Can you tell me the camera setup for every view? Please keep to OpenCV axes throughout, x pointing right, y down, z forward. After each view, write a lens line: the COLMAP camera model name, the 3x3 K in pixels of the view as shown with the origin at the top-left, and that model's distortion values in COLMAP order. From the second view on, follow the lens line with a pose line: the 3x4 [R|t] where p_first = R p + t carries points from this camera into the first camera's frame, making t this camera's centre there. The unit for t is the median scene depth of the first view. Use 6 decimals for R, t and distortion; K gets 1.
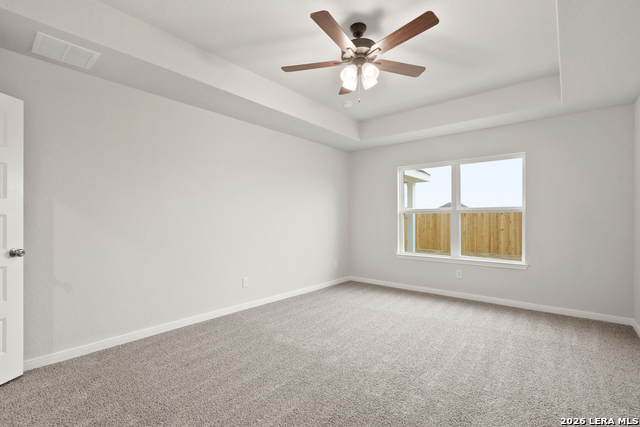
lens RADIAL K [[294.4, 0, 319.1], [0, 294.4, 217.1], [0, 0, 1]] dist [-0.004570, -0.000329]
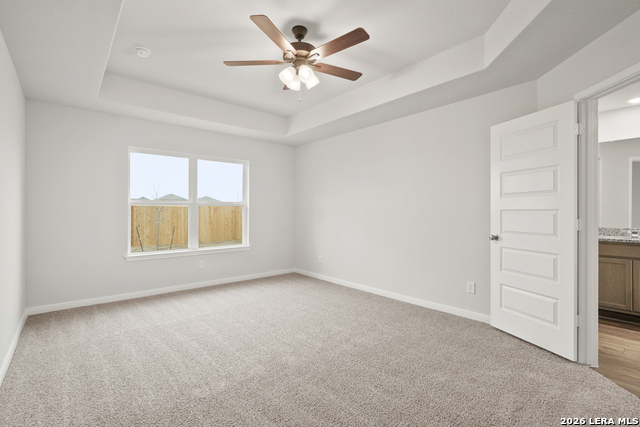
lens RADIAL K [[294.4, 0, 319.6], [0, 294.4, 211.9], [0, 0, 1]] dist [-0.004570, -0.000329]
pose [[0.163158, 0.000874, 0.986599, -0.506491], [-0.008922, 0.999960, 0.000590, 0.002150], [-0.986560, -0.008898, 0.163160, 0.436246]]
